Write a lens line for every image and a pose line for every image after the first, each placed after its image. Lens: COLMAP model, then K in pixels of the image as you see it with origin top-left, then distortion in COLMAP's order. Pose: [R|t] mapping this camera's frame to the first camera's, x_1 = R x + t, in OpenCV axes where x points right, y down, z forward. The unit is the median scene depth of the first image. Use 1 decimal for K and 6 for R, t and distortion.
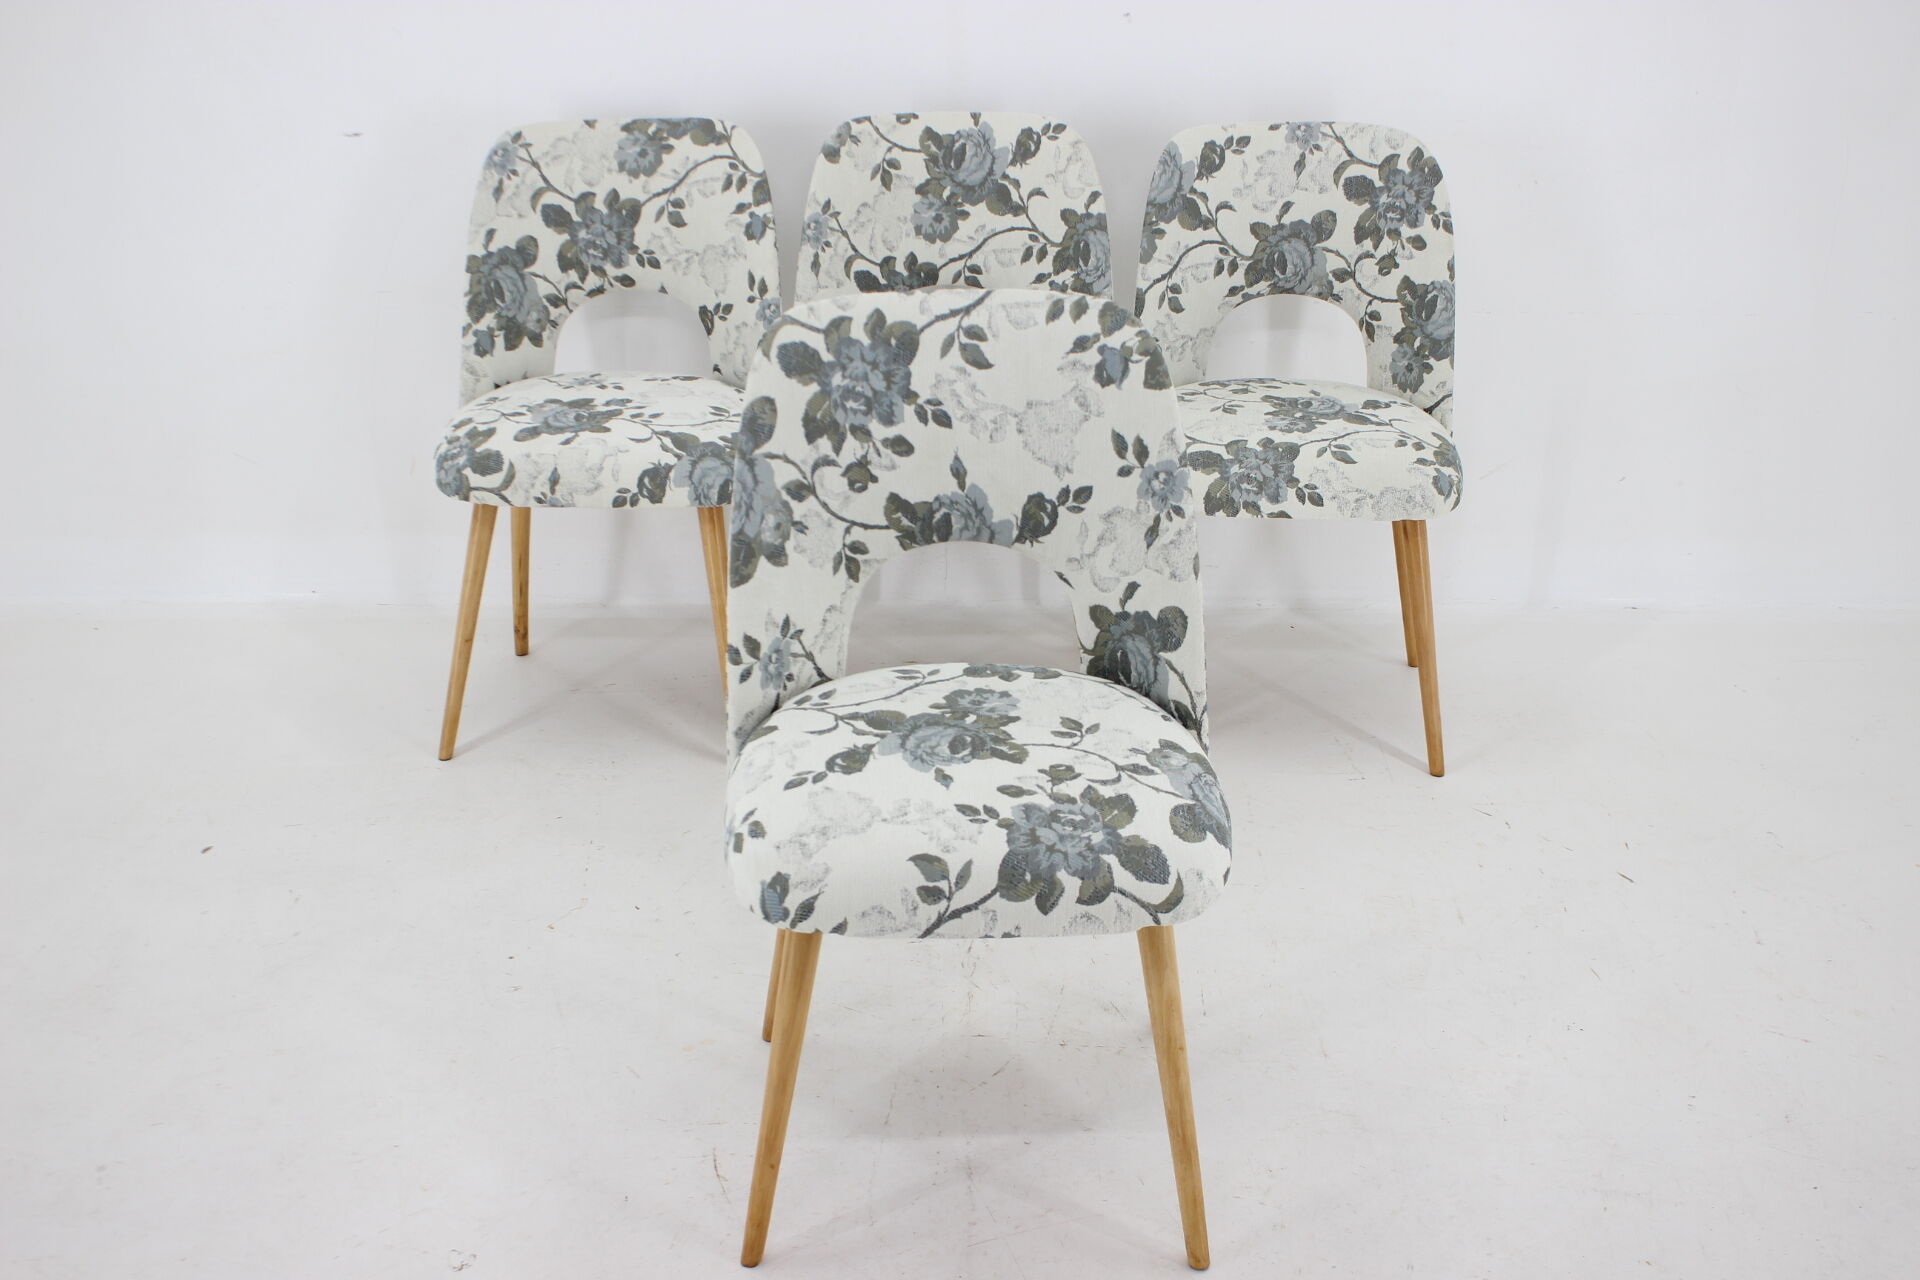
lens RADIAL K [[2044.8, 0, 952.9], [0, 2044.8, 649.0], [0, 0, 1]] dist [-0.091080, 0.000000]
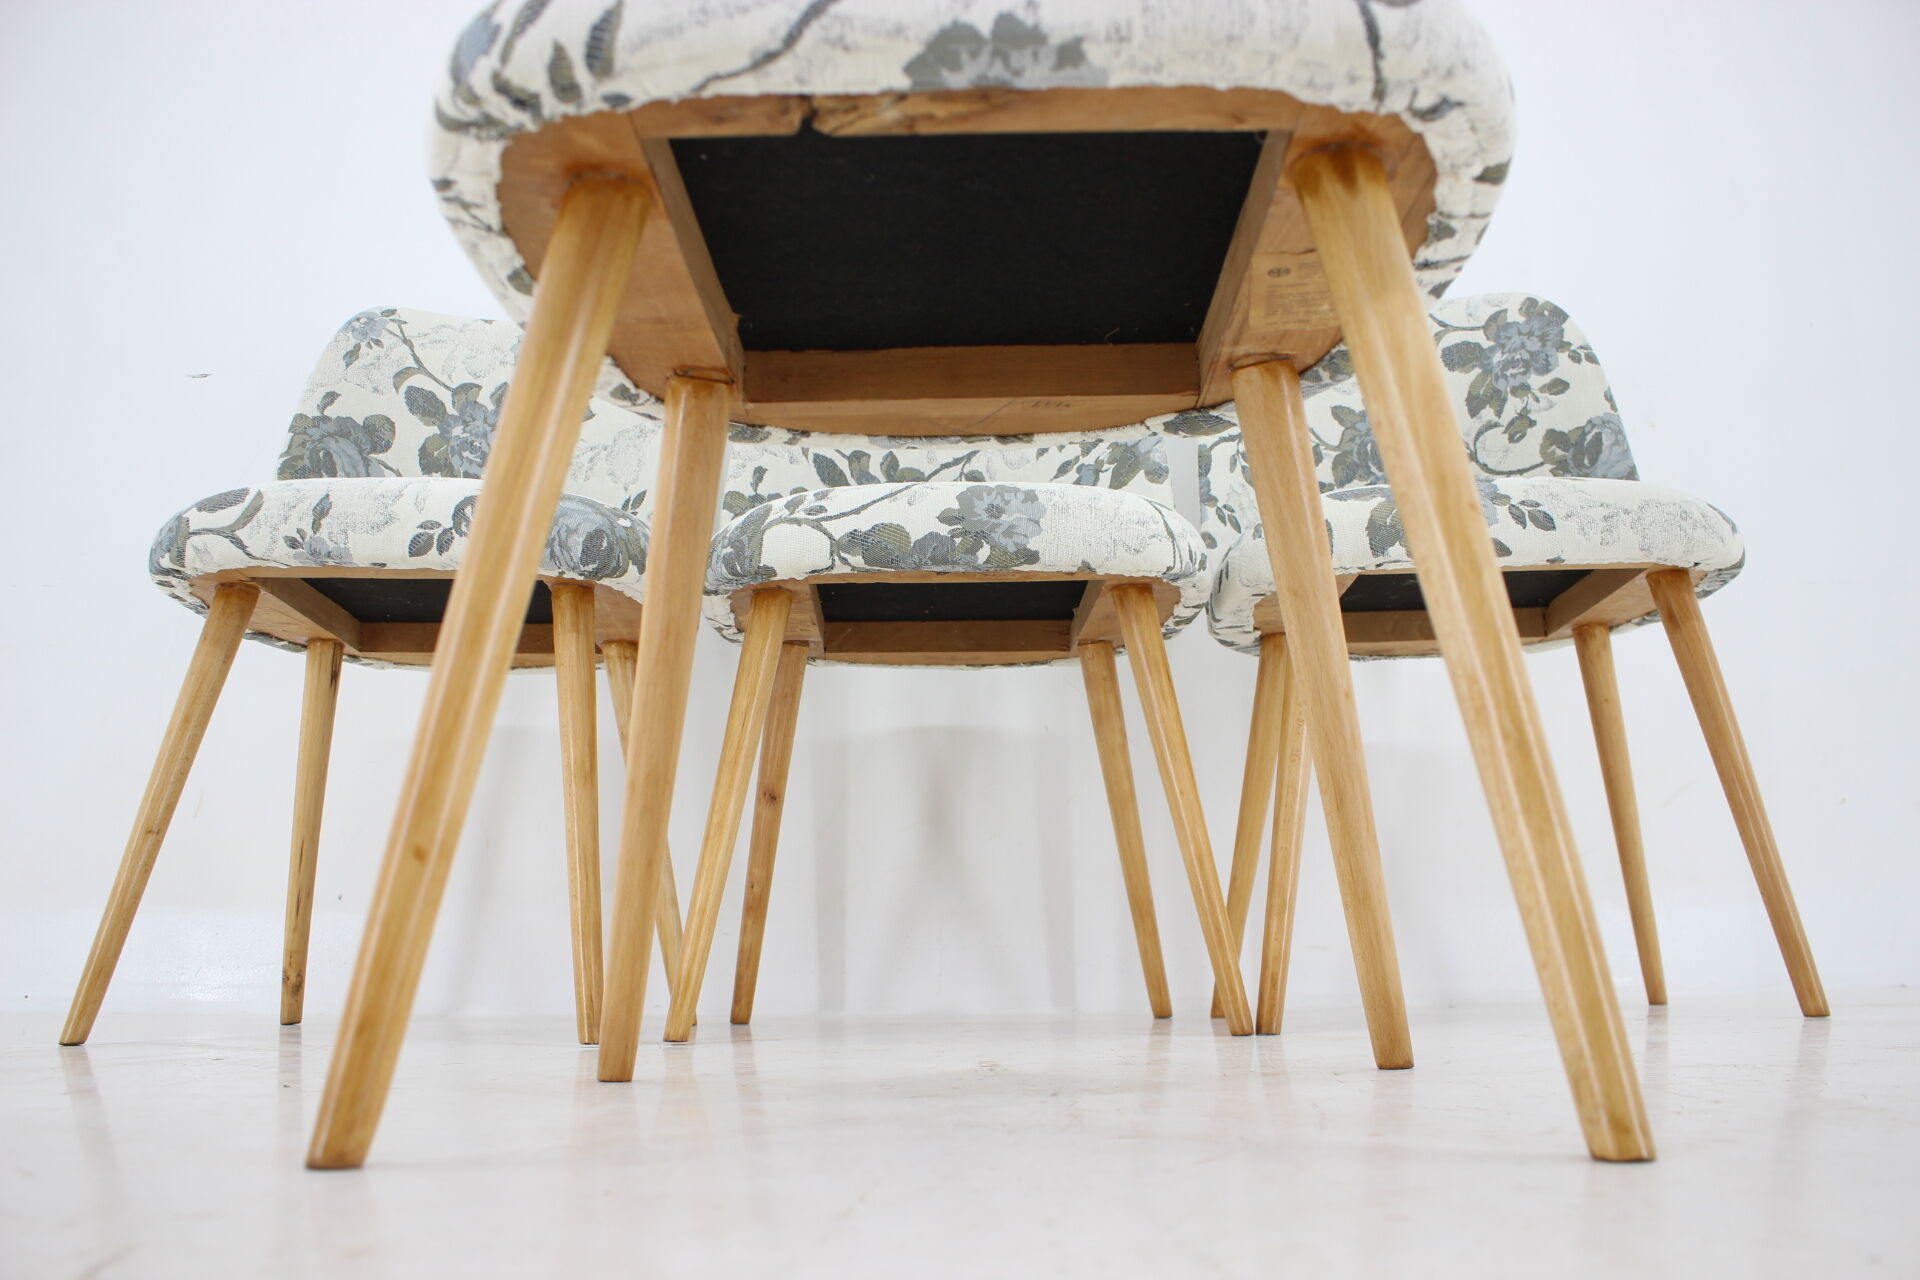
lens RADIAL K [[1605.3, 0, 960.9], [0, 1605.3, 664.2], [0, 0, 1]] dist [-0.134450, 0.076296]
pose [[0.999268, -0.011273, 0.036563, -0.017318], [0.029809, 0.828437, -0.559289, 0.207119], [-0.023985, 0.559969, 0.828166, 0.564664]]
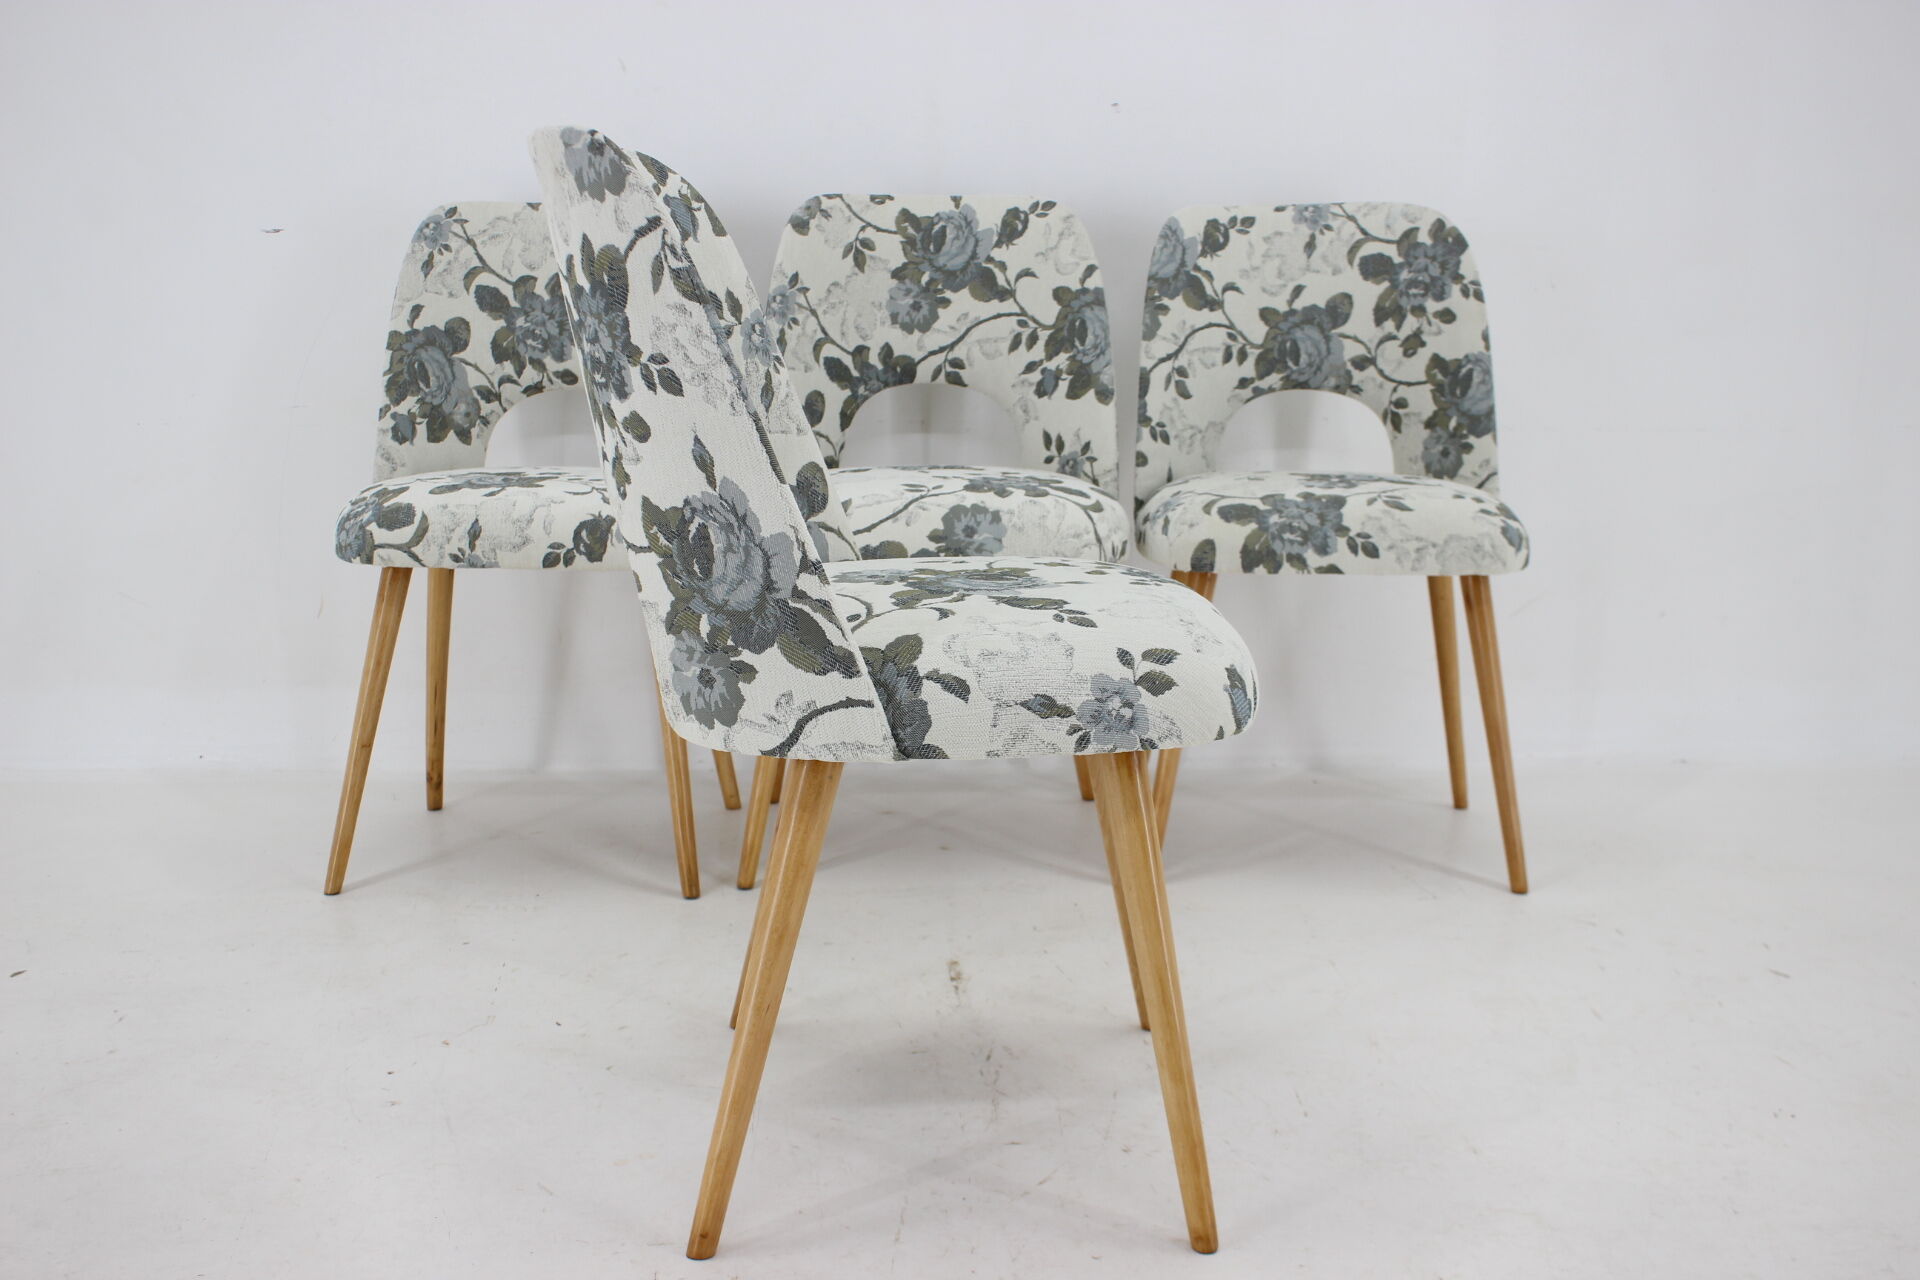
lens RADIAL K [[1882.6, 0, 956.7], [0, 1882.6, 652.2], [0, 0, 1]] dist [-0.096921, 0.000000]
pose [[0.998955, -0.007033, 0.045171, -0.028573], [0.016913, 0.974839, -0.222267, 0.126882], [-0.042471, 0.222799, 0.973939, 0.224489]]
